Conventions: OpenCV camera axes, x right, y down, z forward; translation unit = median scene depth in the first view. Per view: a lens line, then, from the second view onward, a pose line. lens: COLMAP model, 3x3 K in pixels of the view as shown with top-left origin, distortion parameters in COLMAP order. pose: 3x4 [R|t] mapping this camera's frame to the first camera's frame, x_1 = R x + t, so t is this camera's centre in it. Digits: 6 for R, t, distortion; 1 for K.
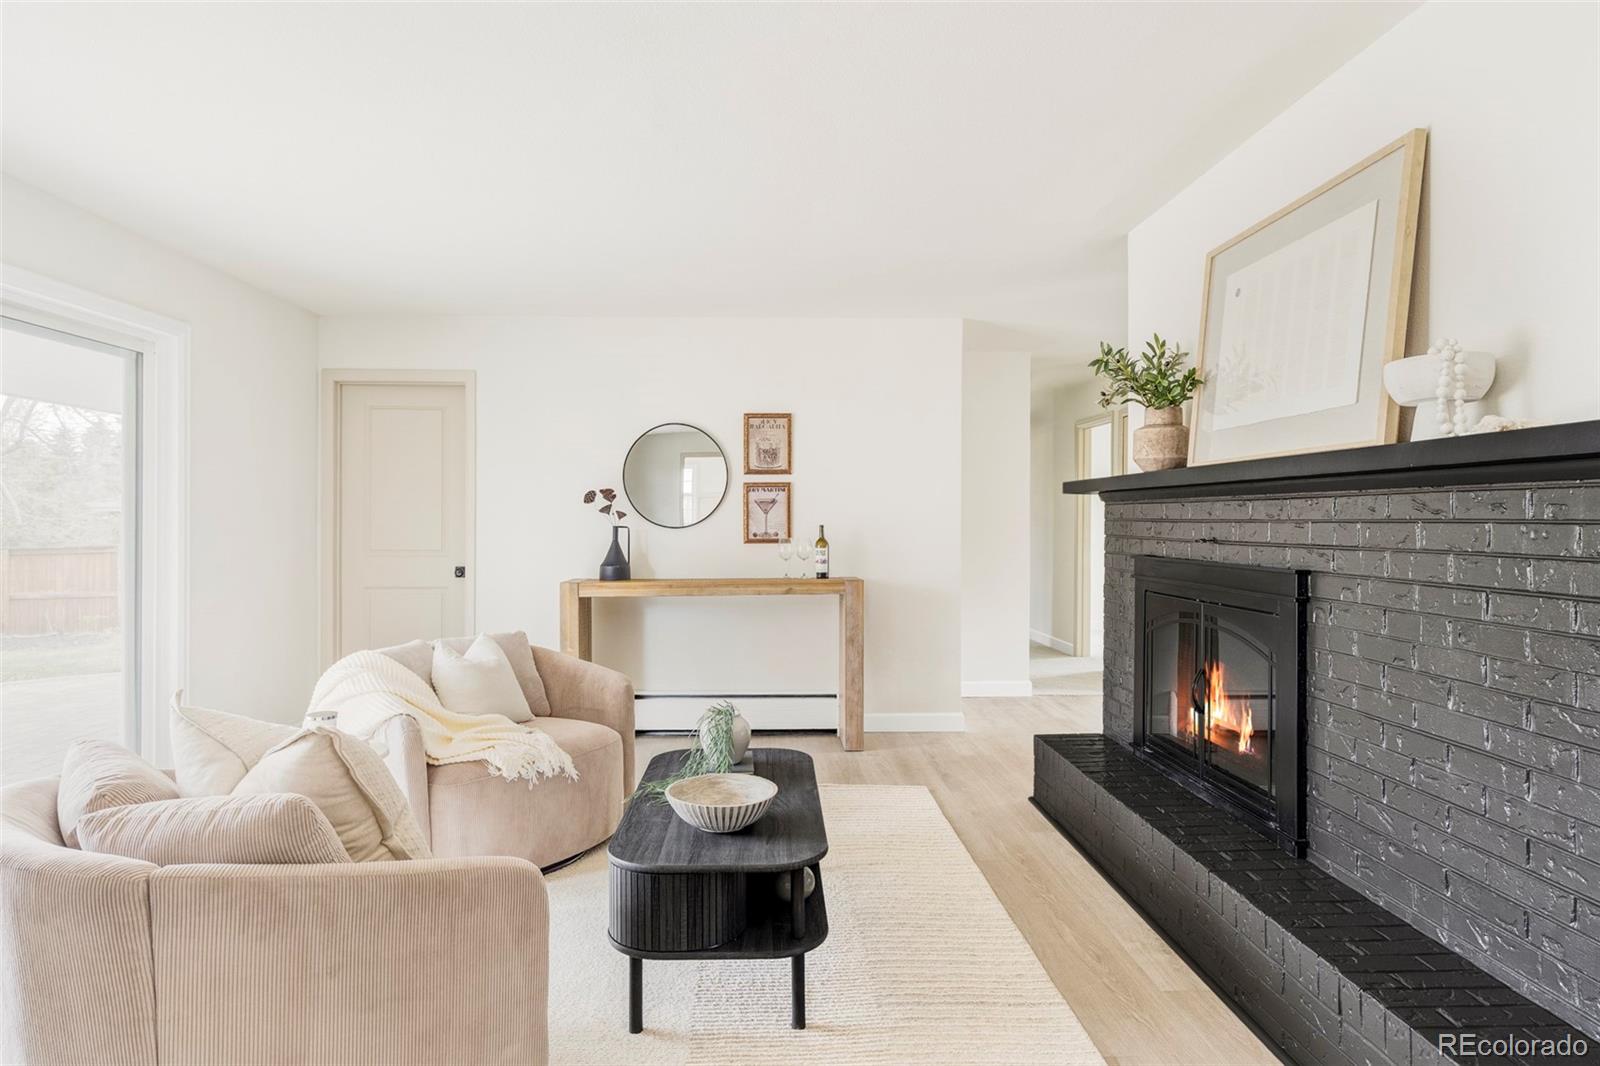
lens RADIAL K [[950.3, 0, 793.7], [0, 950.3, 511.8], [0, 0, 1]] dist [-0.001851, -0.000243]
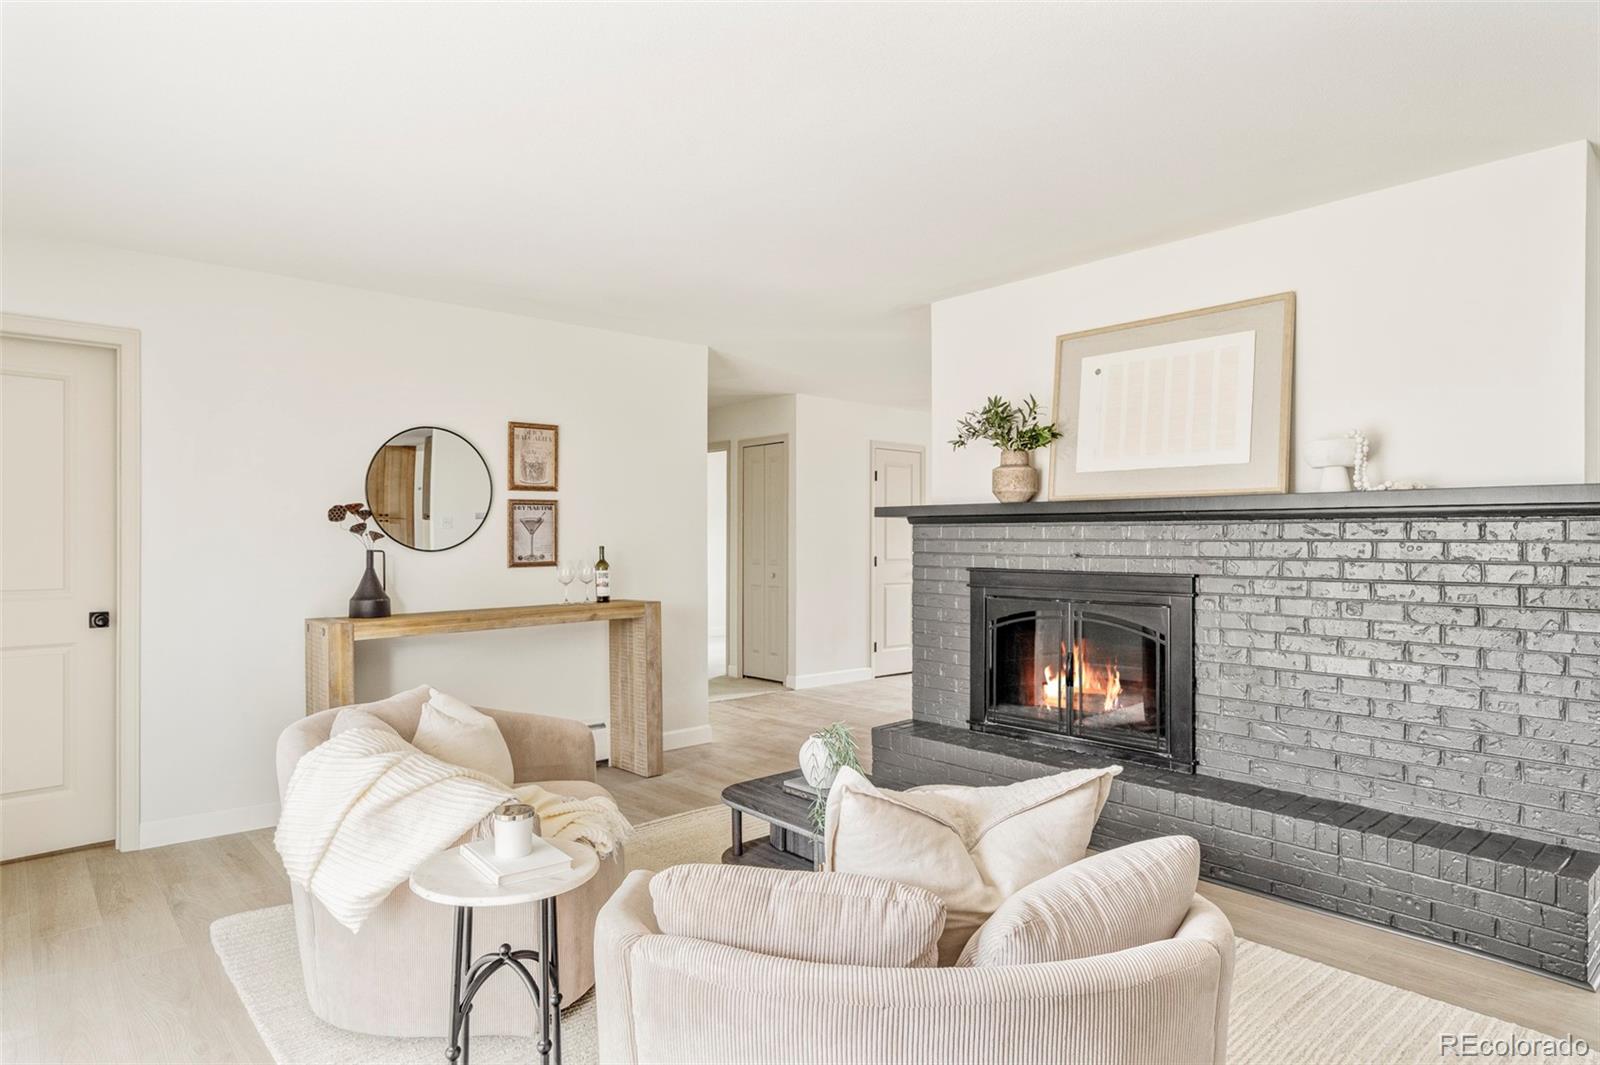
lens RADIAL K [[918.2, 0, 838.7], [0, 918.2, 536.1], [0, 0, 1]] dist [-0.003862, -0.000556]
pose [[0.751798, -0.002002, 0.659391, -0.399524], [-0.002186, 0.999982, 0.005529, -0.001751], [-0.659390, -0.005598, 0.751780, 0.155295]]
